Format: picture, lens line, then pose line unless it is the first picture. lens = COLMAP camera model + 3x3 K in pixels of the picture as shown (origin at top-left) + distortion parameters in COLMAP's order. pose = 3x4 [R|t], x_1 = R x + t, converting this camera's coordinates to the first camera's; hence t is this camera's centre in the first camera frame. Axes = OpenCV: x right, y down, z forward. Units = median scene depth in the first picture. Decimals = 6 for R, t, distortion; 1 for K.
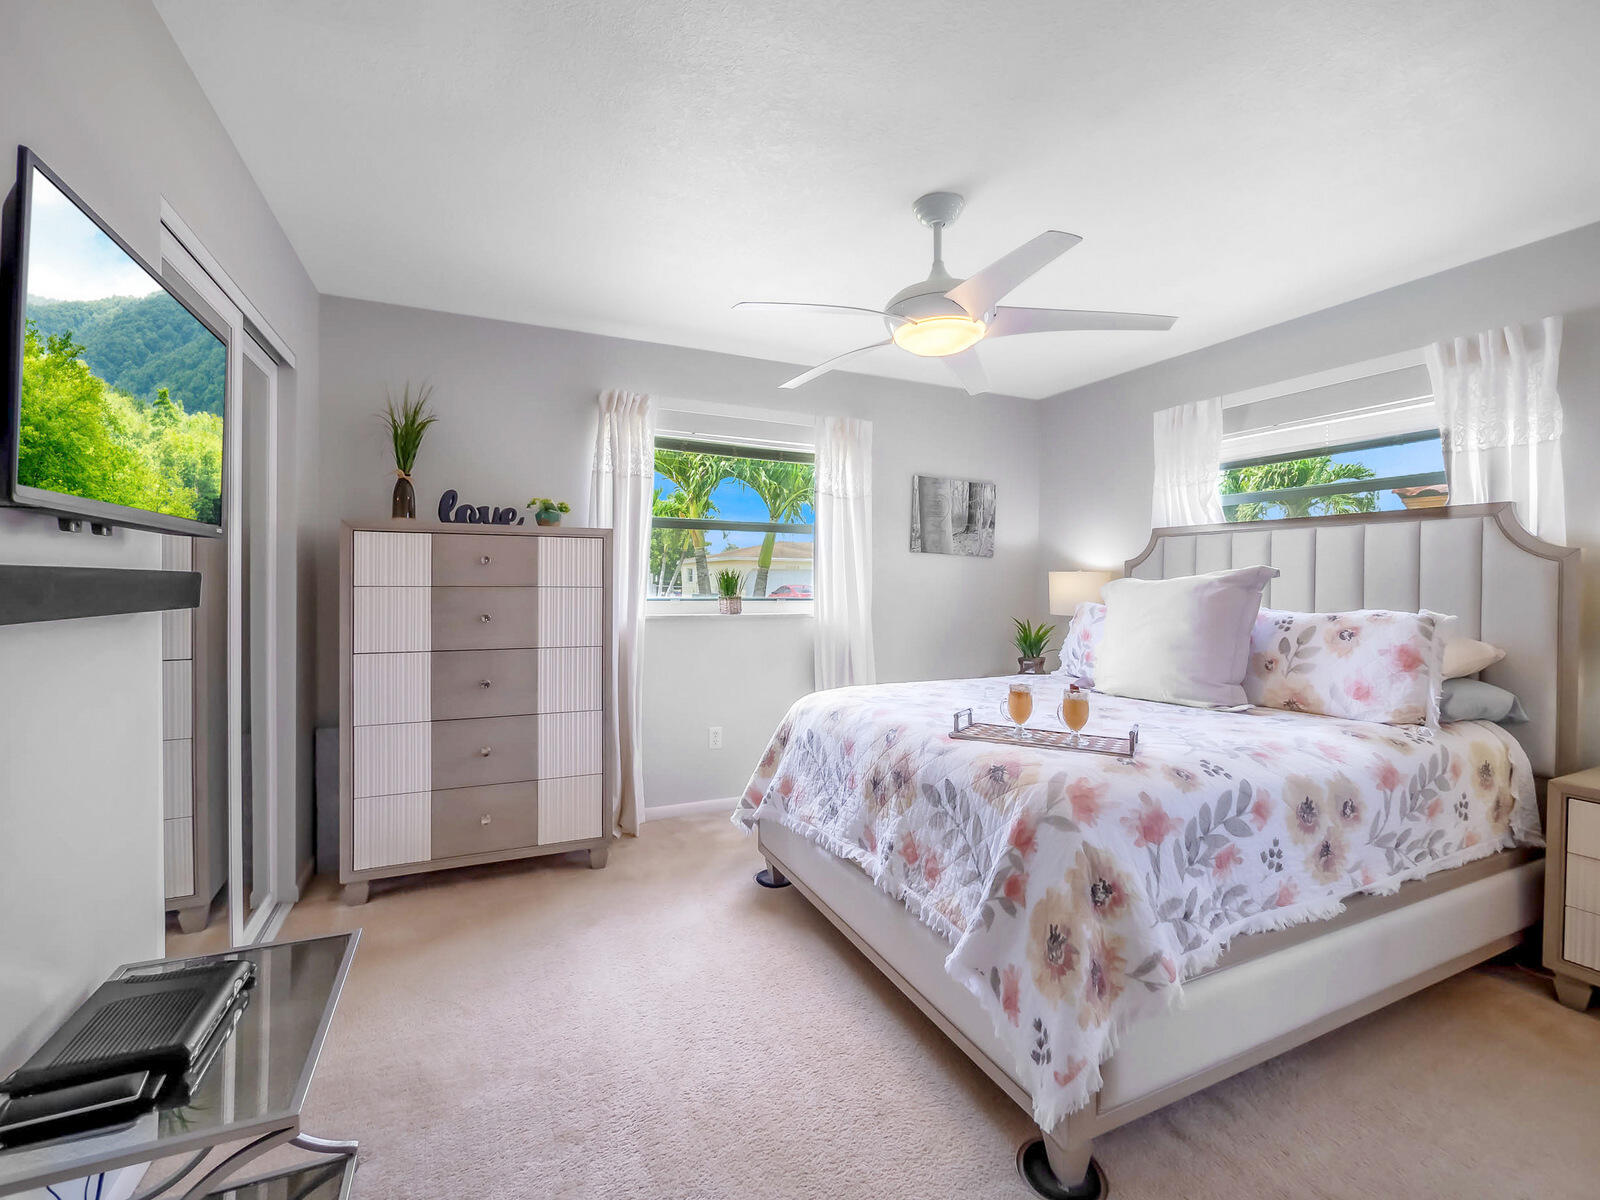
lens RADIAL K [[689.3, 0, 792.9], [0, 689.3, 590.9], [0, 0, 1]] dist [0.001588, -0.000089]
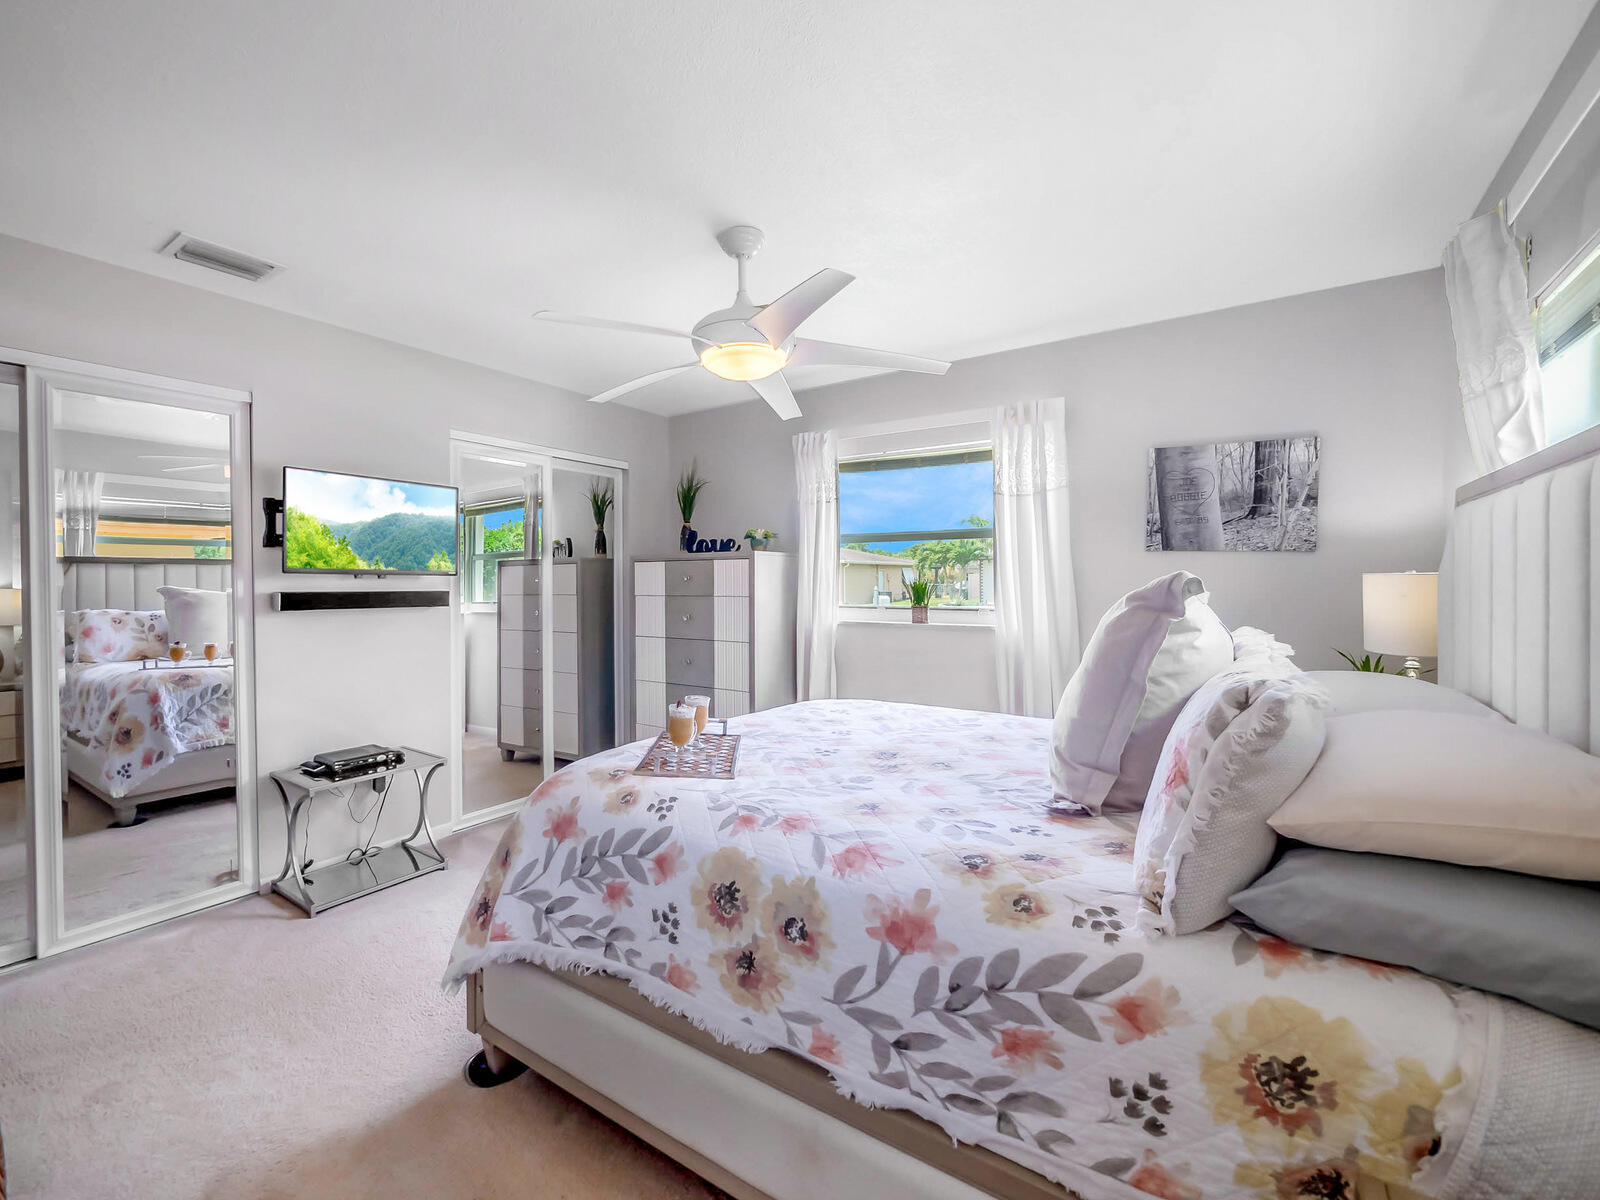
lens RADIAL K [[689.3, 0, 789.7], [0, 689.3, 592.7], [0, 0, 1]] dist [0.001588, -0.000089]
pose [[0.518099, 0.005362, -0.855304, 0.906536], [-0.003751, 0.999985, 0.003997, -0.018731], [0.855313, 0.001137, 0.518111, 0.410049]]
